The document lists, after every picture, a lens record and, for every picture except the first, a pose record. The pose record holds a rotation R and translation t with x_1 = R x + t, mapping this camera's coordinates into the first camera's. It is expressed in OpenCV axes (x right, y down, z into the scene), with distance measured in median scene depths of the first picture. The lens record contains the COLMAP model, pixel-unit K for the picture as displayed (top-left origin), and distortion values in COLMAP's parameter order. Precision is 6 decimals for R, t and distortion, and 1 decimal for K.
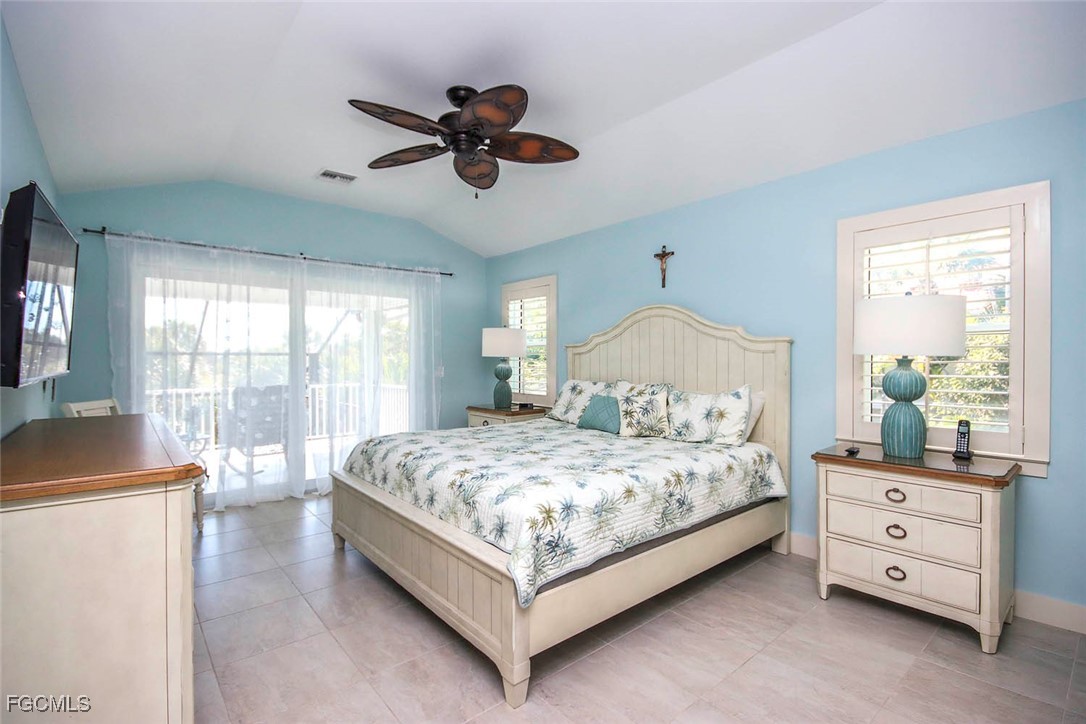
lens RADIAL K [[502.4, 0, 550.9], [0, 502.4, 355.3], [0, 0, 1]] dist [0.007194, -0.001056]
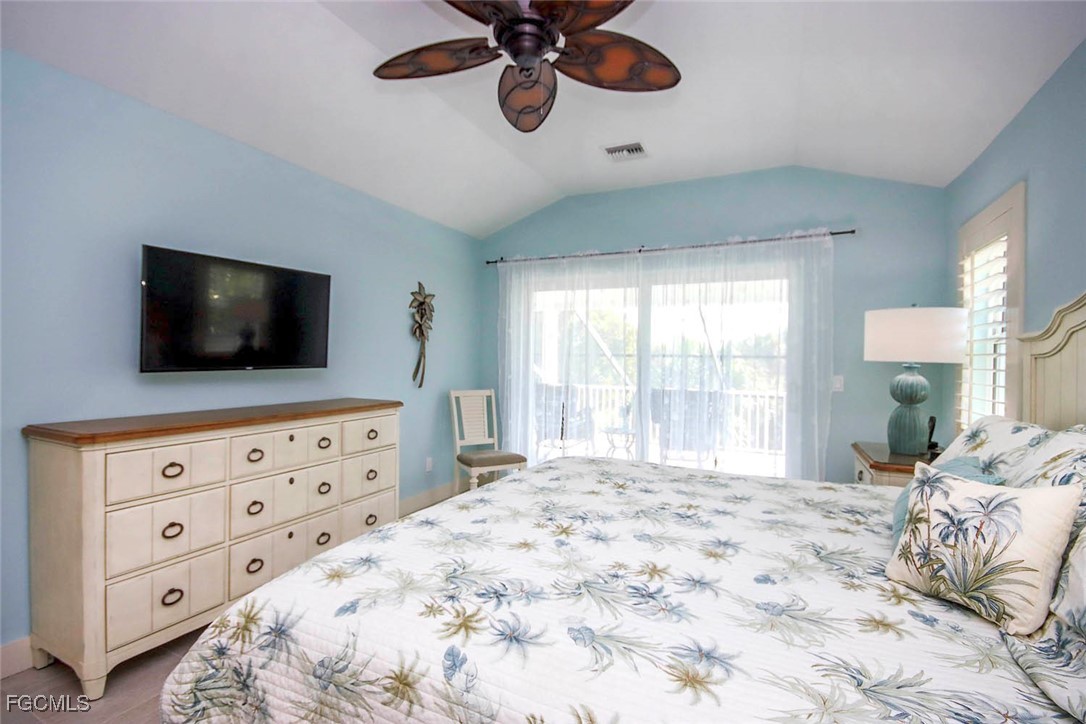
lens RADIAL K [[502.4, 0, 501.2], [0, 502.4, 355.5], [0, 0, 1]] dist [0.007194, -0.001056]
pose [[0.389568, 0.001344, -0.920997, 0.267136], [-0.009493, 0.999952, -0.002557, 0.001857], [0.920949, 0.009739, 0.389562, 0.429021]]
